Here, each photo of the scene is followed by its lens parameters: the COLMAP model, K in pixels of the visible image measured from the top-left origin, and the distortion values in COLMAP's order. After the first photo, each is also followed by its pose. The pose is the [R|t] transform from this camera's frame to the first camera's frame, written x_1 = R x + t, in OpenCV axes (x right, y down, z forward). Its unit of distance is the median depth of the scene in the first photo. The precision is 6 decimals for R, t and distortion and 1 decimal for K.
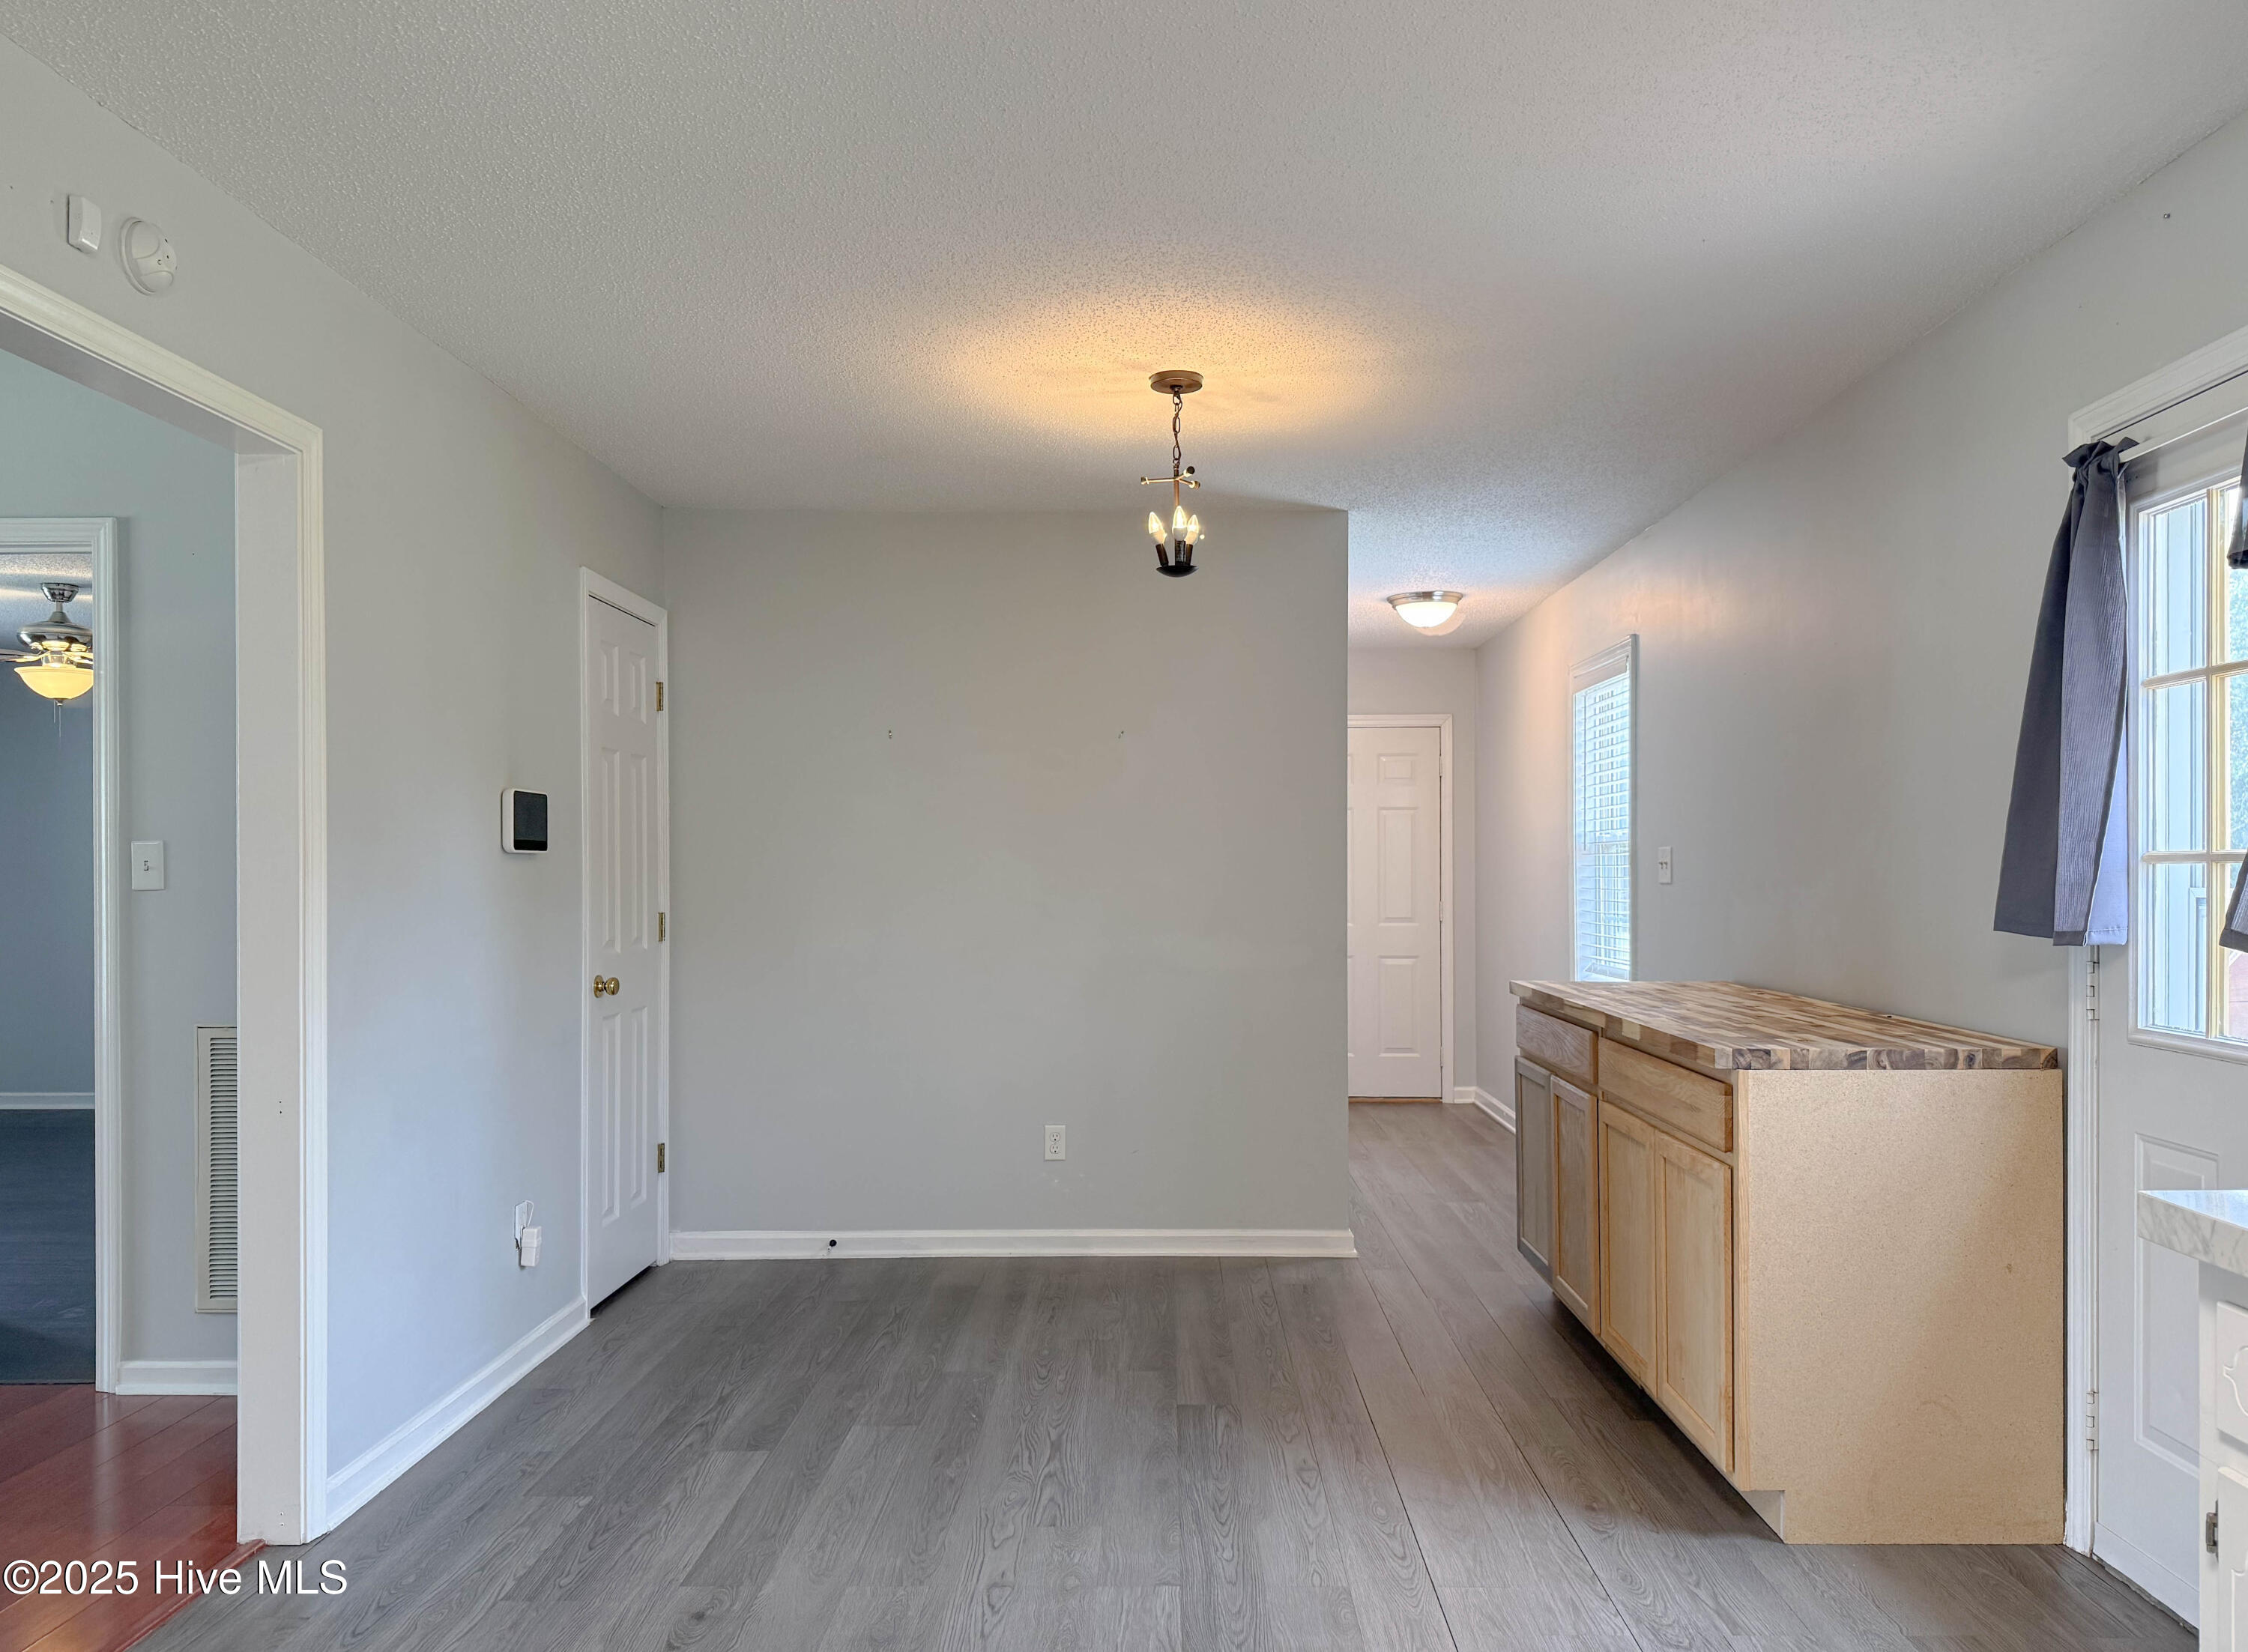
lens RADIAL K [[1654.7, 0, 1162.8], [0, 1654.7, 864.4], [0, 0, 1]] dist [0.141217, -0.210713]
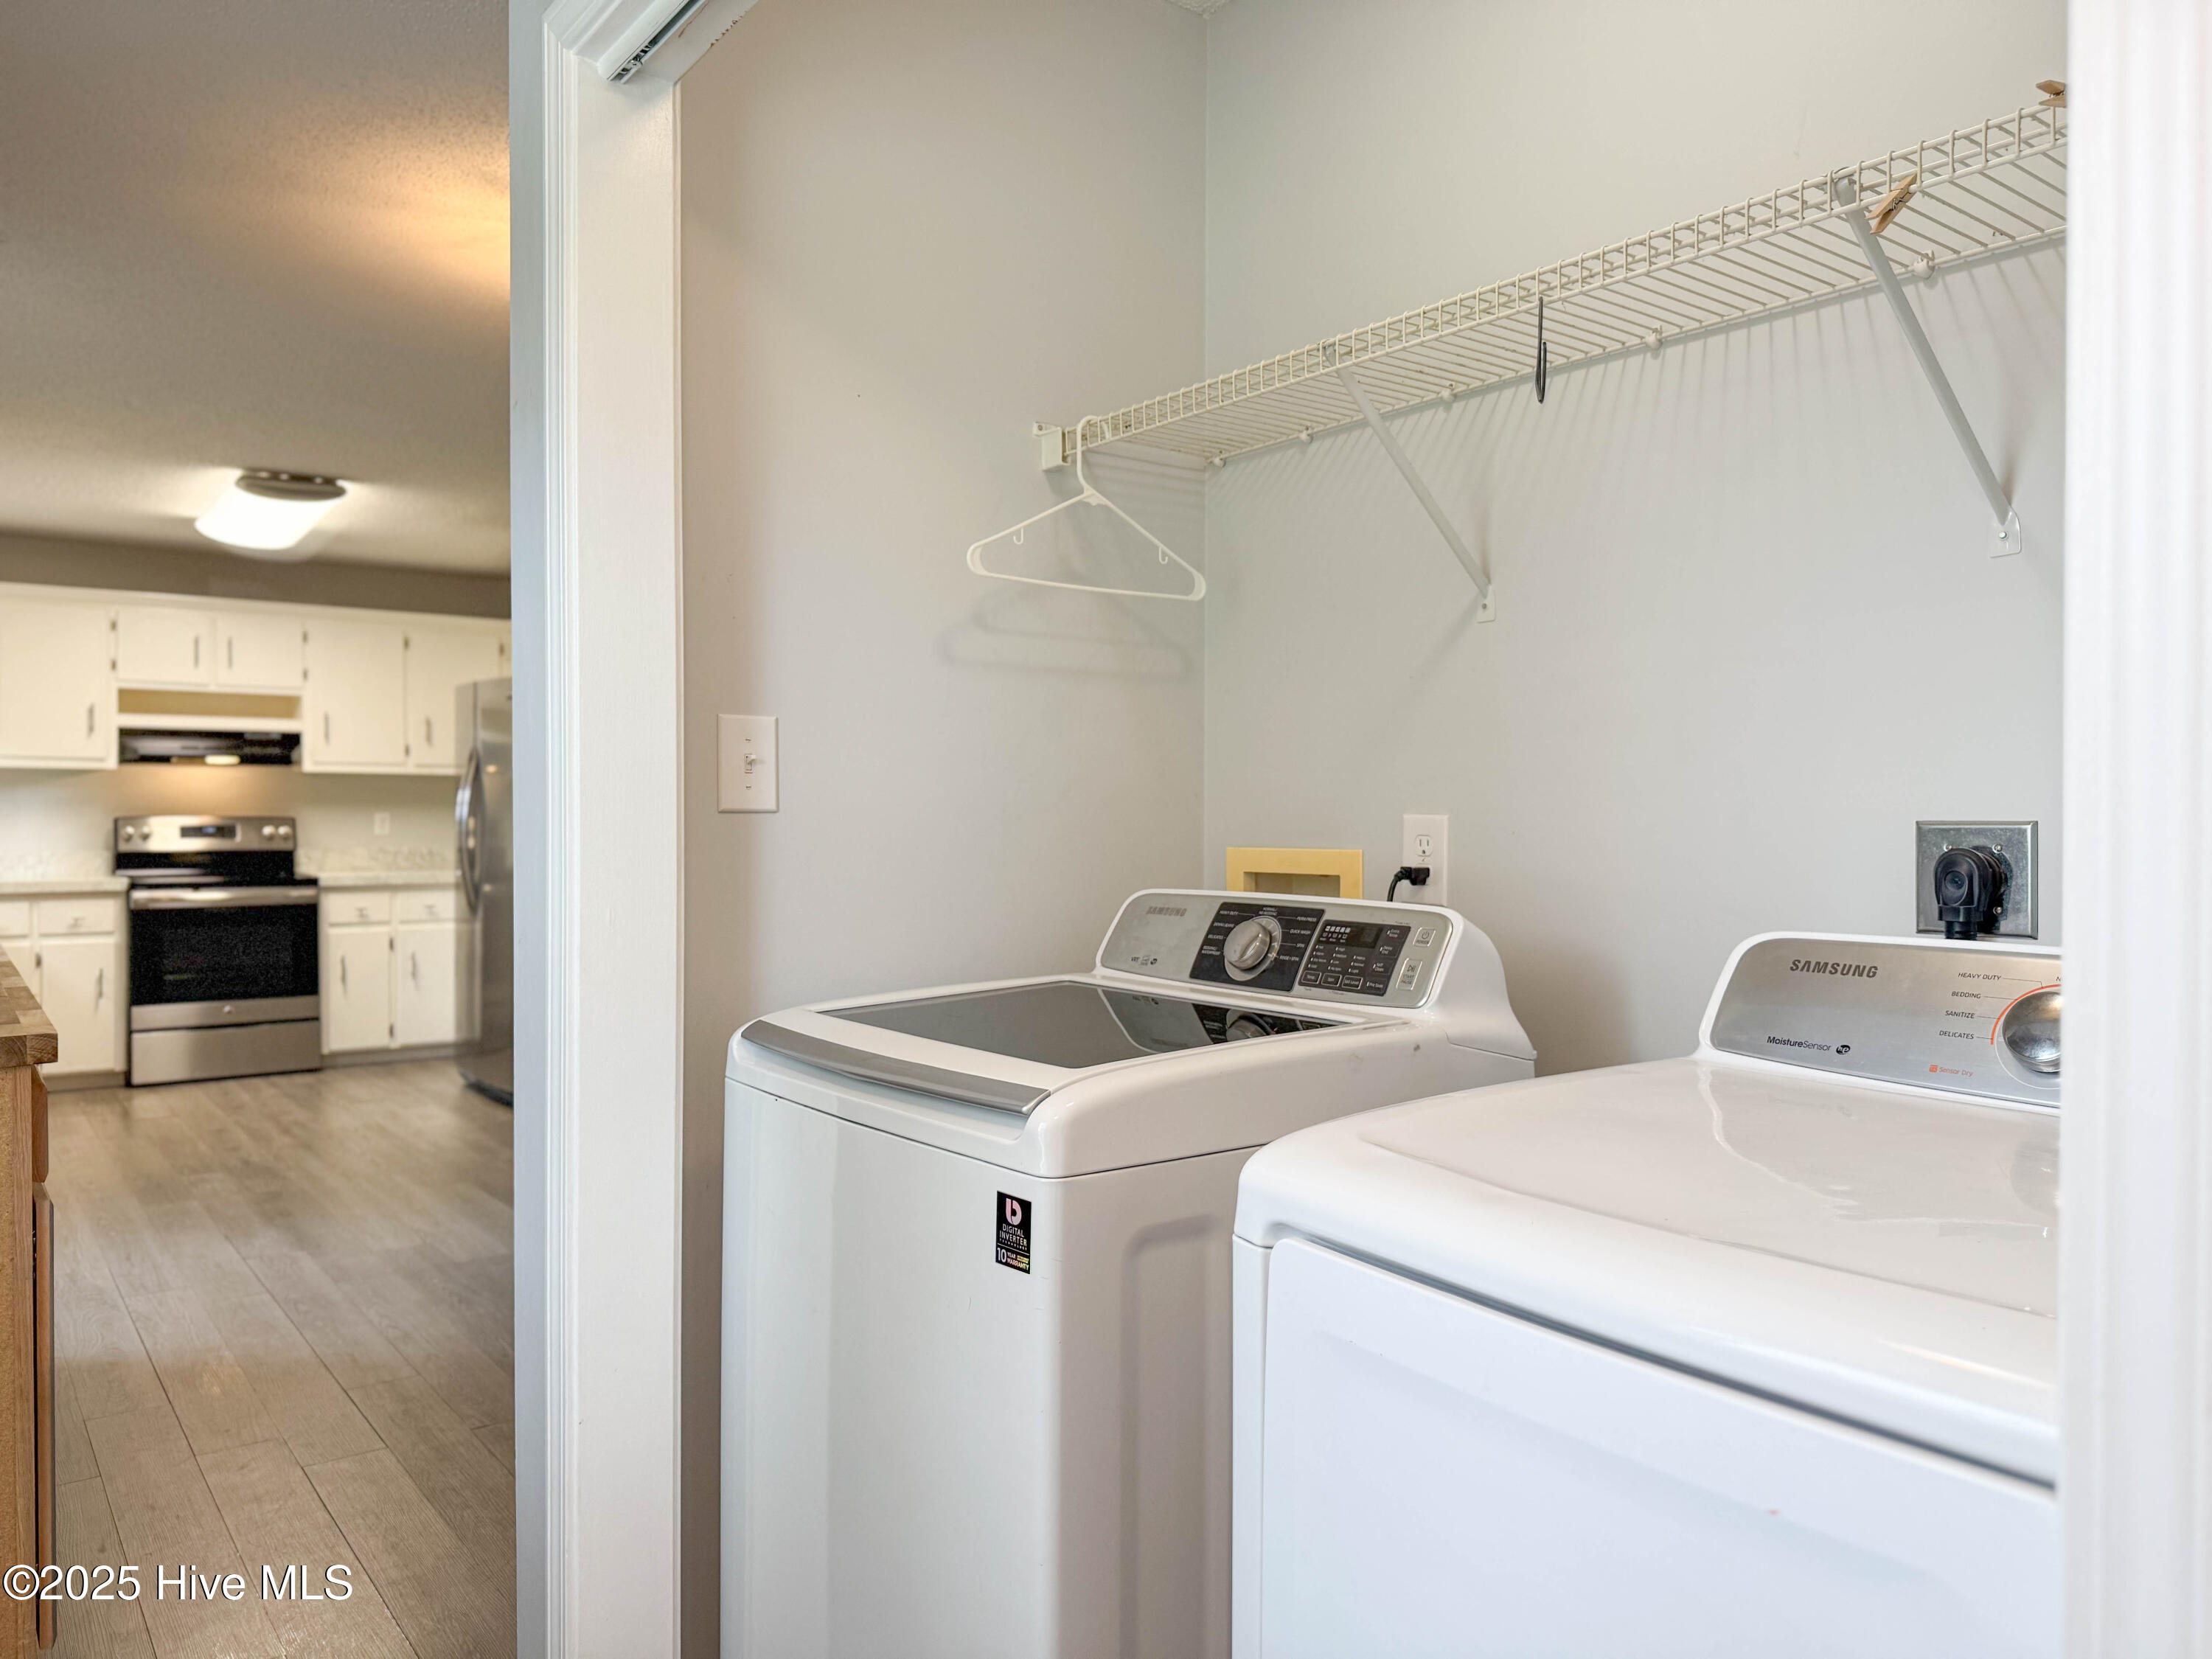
lens RADIAL K [[1567.9, 0, 1106.0], [0, 1567.9, 829.5], [0, 0, 1]] dist [0.042863, -0.079249]
pose [[-0.795387, 0.007228, -0.606059, 0.249150], [0.000488, 0.999936, 0.011285, 0.017542], [0.606102, 0.008680, -0.795340, 1.537834]]
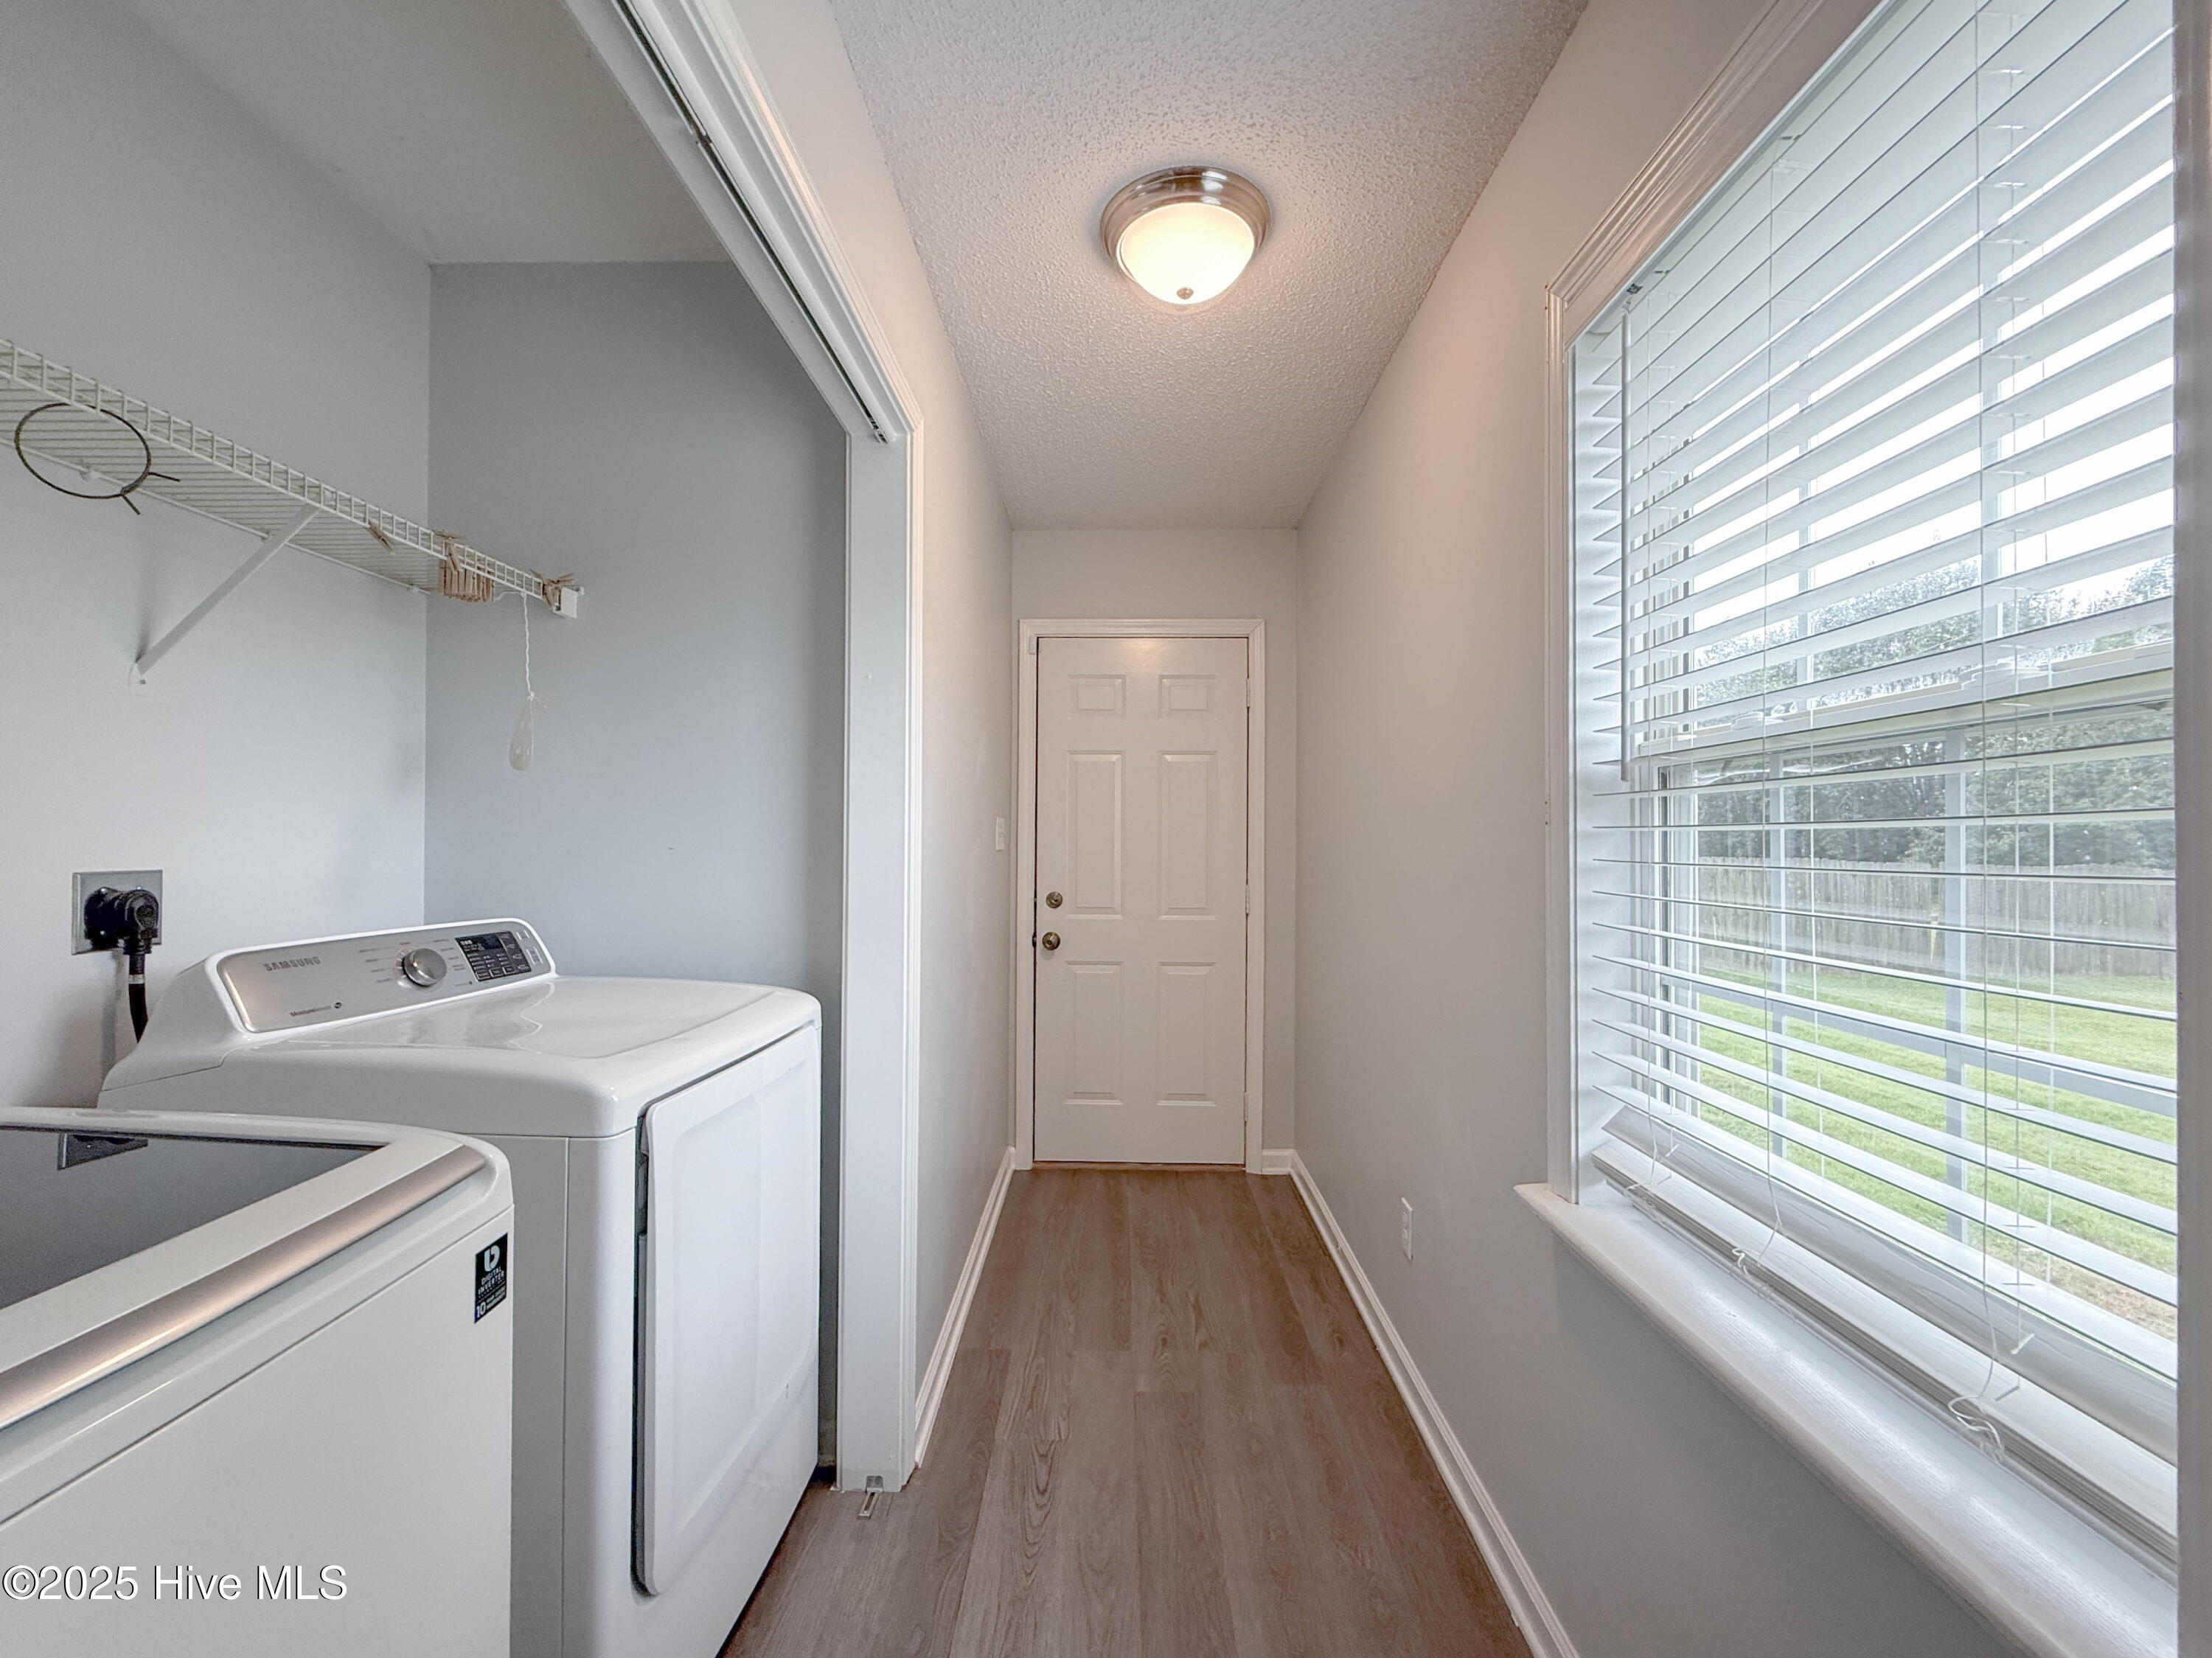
lens RADIAL K [[900.2, 0, 1106.0], [0, 900.2, 829.0], [0, 0, 1]] dist [0.000709, 0.000208]
pose [[0.999598, 0.013993, -0.024672, 0.215290], [-0.014288, 0.999828, -0.011821, 0.006682], [0.024502, 0.012169, 0.999626, 1.141586]]
